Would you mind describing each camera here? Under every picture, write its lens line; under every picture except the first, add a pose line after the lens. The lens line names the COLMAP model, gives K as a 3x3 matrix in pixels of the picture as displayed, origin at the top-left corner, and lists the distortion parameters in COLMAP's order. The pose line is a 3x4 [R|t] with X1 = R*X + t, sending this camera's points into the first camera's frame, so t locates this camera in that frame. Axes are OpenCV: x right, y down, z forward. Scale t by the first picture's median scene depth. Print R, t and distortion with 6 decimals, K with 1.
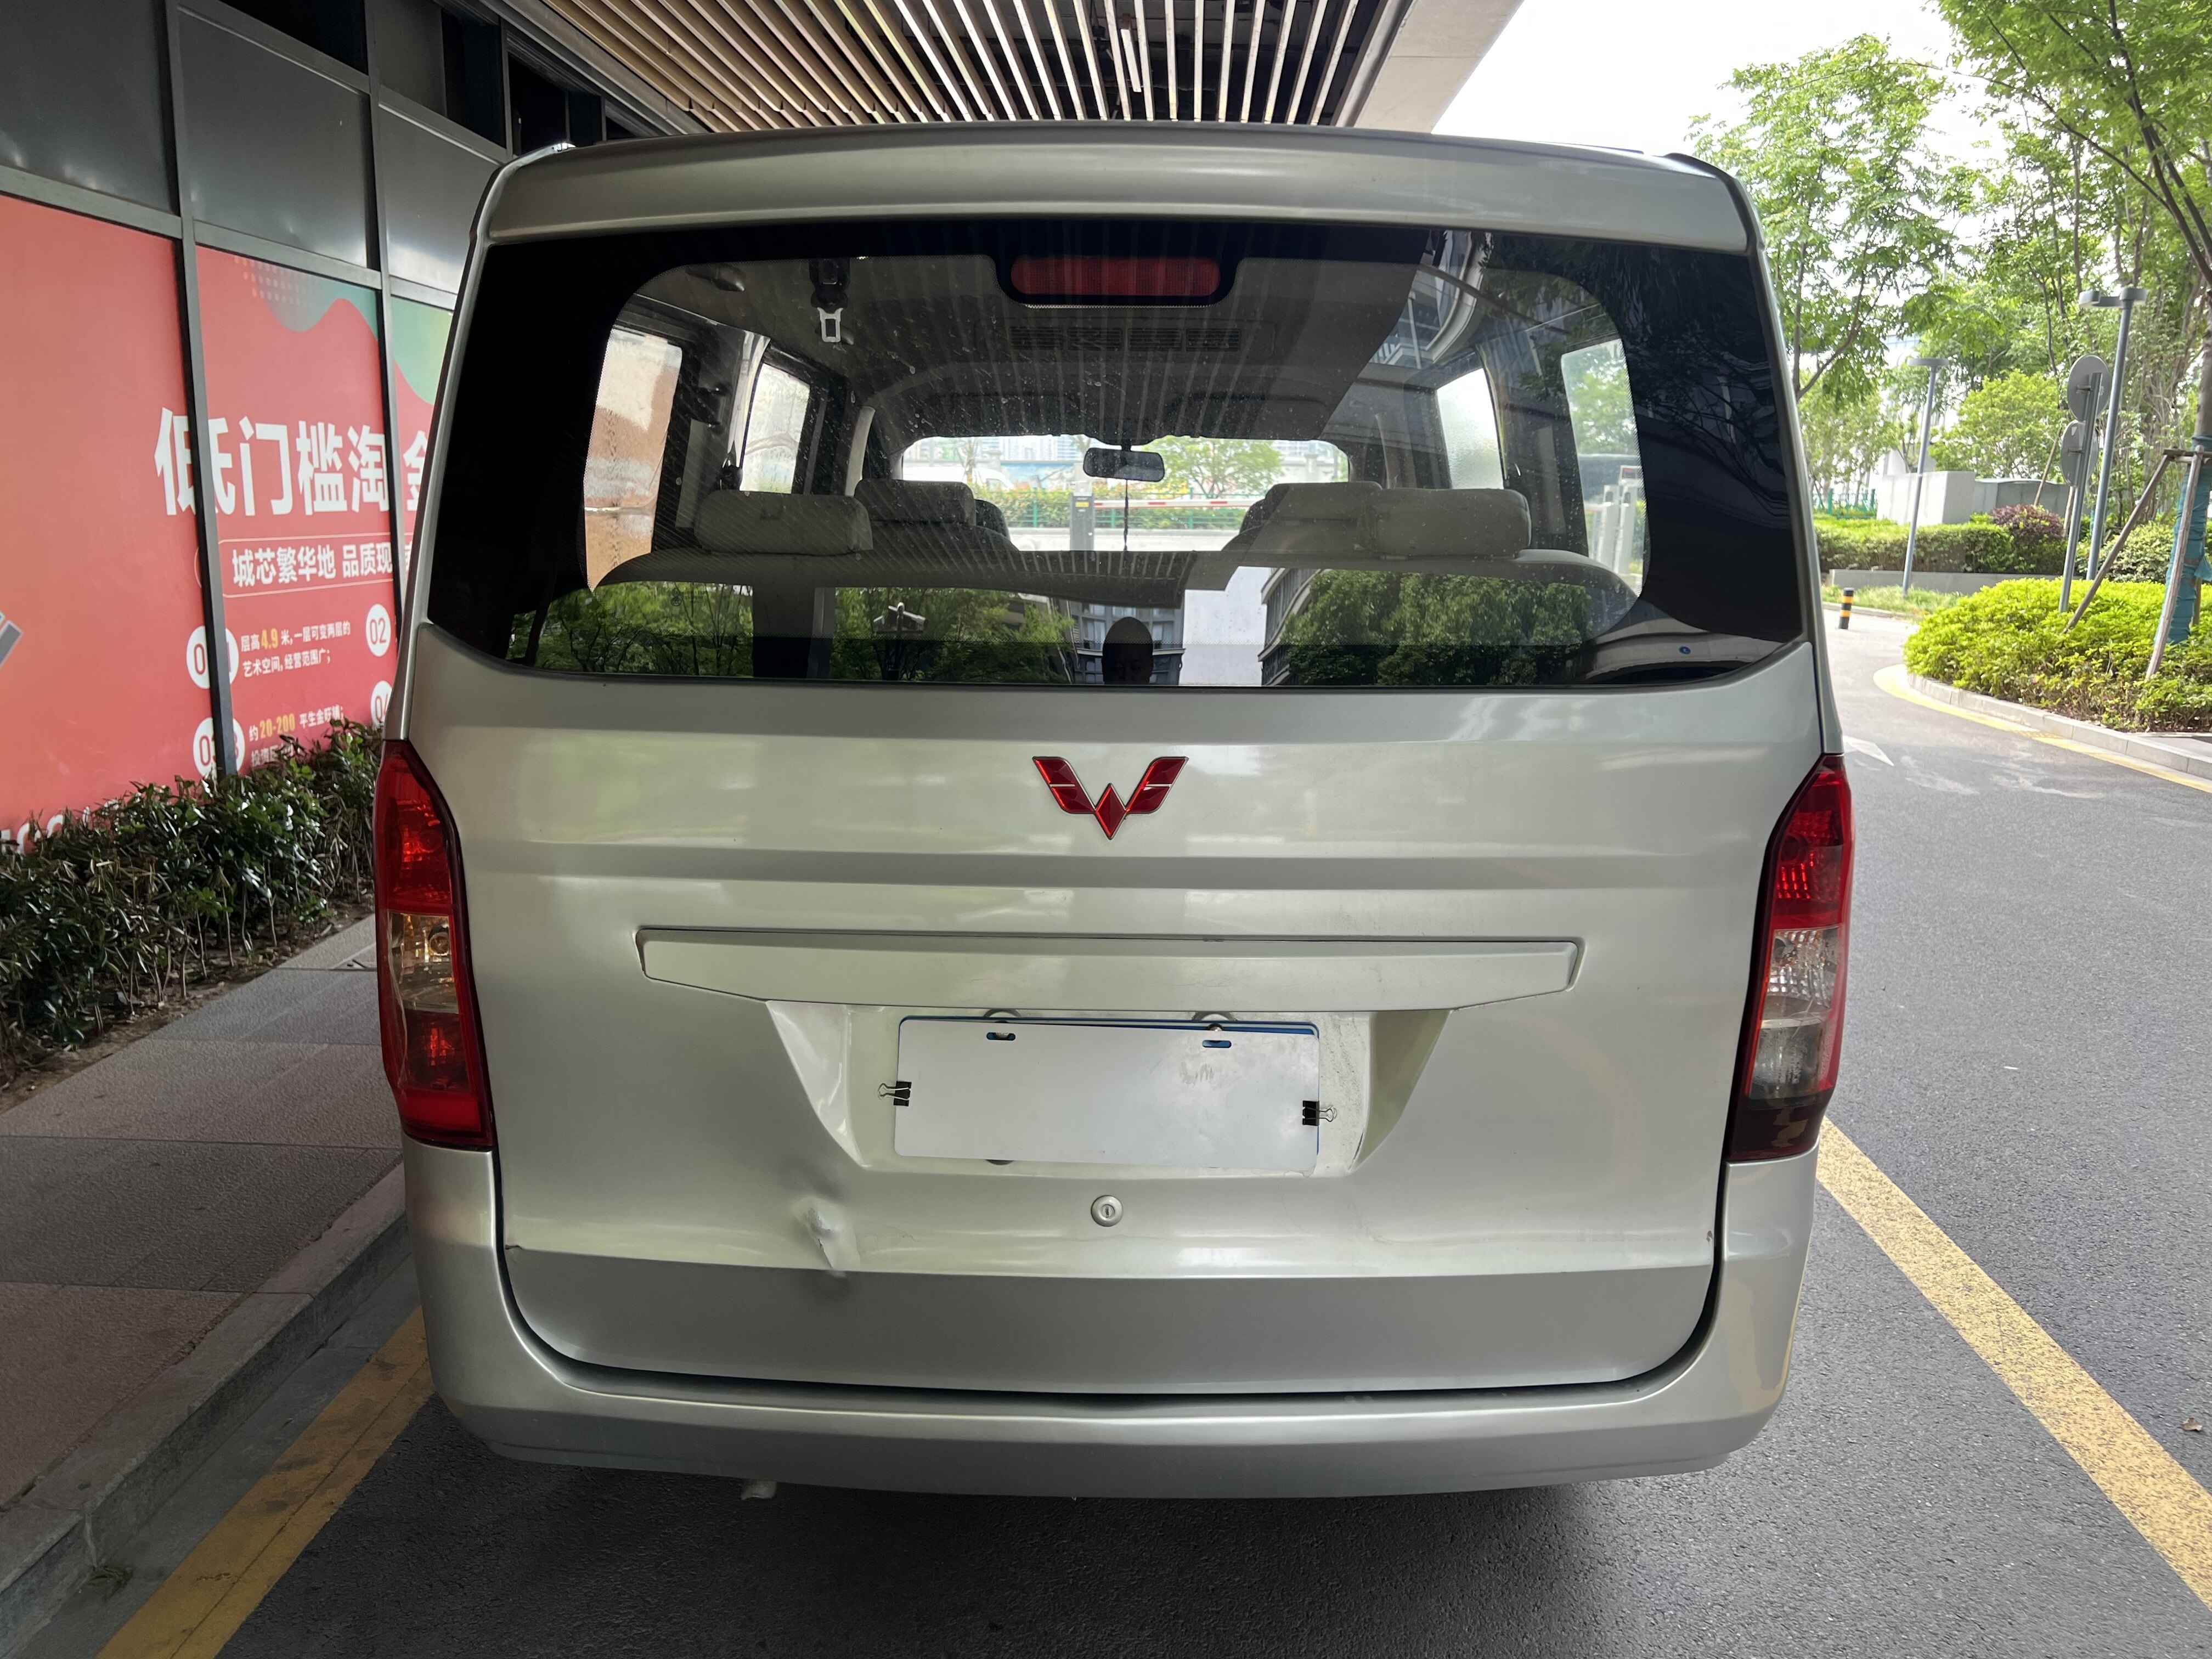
lens RADIAL K [[1615.8, 0, 1106.0], [0, 1615.8, 829.5], [0, 0, 1]] dist [0.141313, -0.140635]
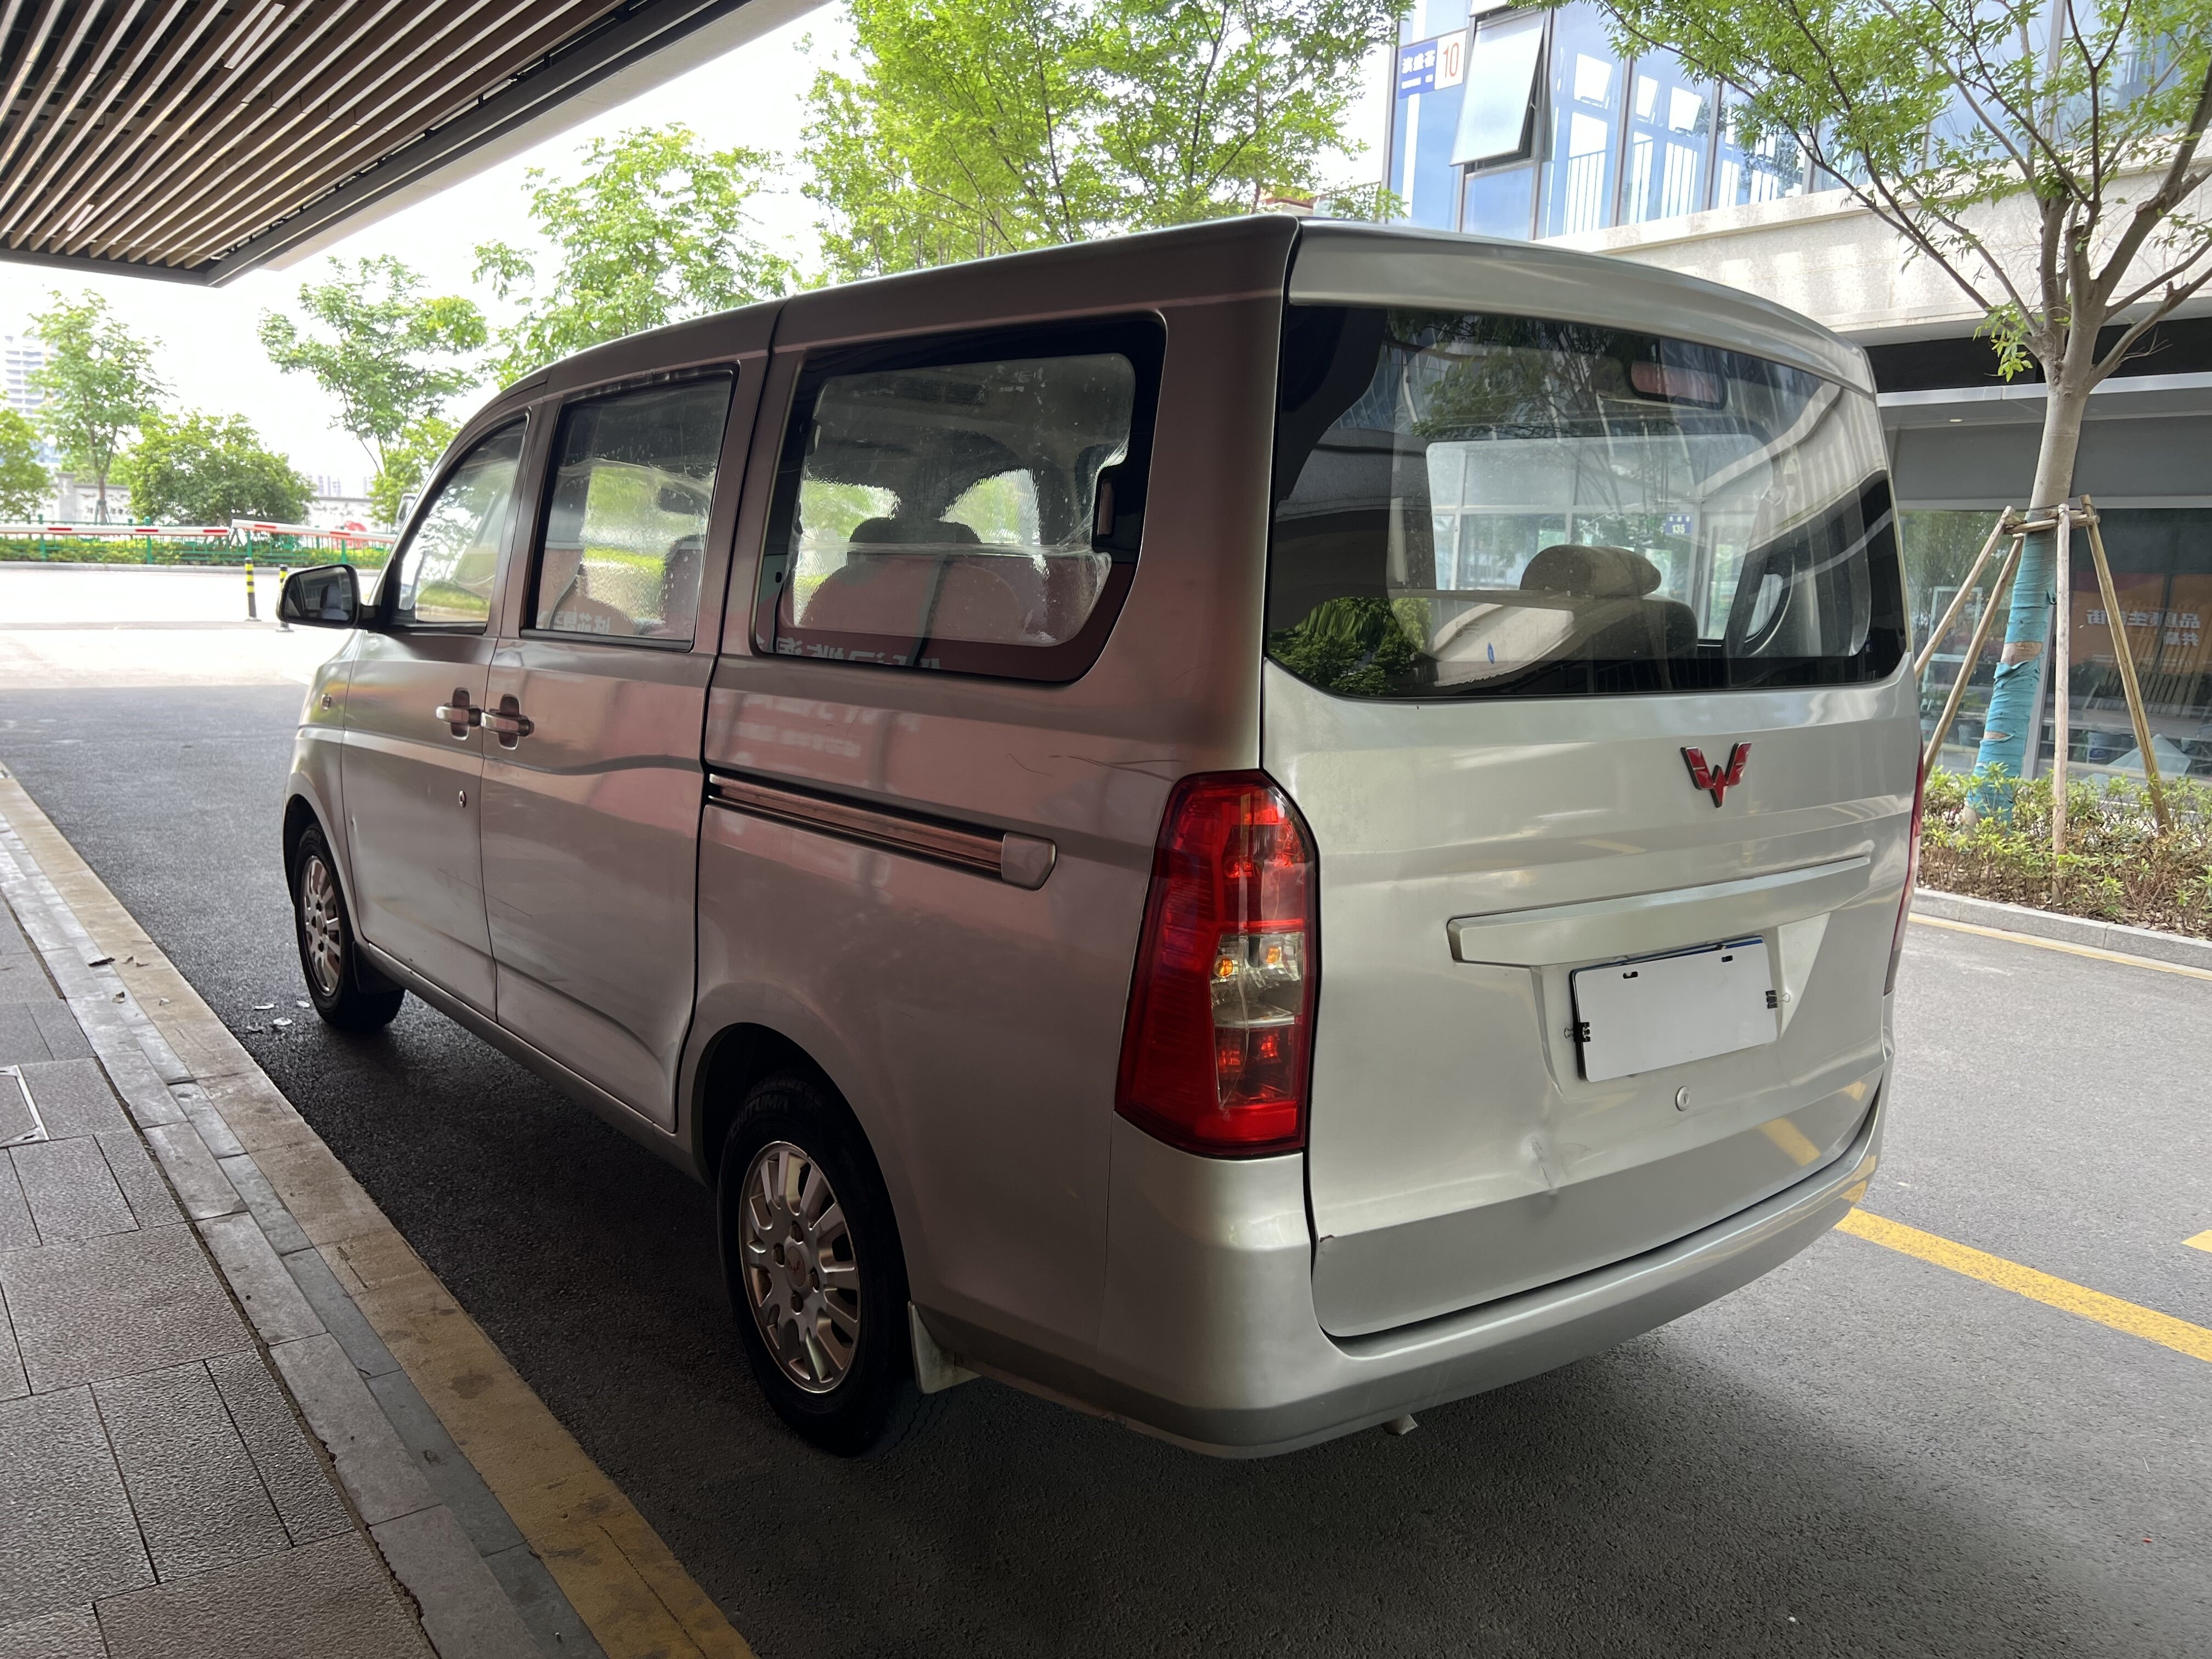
lens RADIAL K [[1657.9, 0, 1106.0], [0, 1657.9, 829.5], [0, 0, 1]] dist [0.060331, -0.069315]
pose [[0.788683, -0.085446, 0.608834, -0.189431], [0.102671, 0.994693, 0.006600, -0.005220], [-0.606167, 0.057304, 0.793270, 0.038259]]
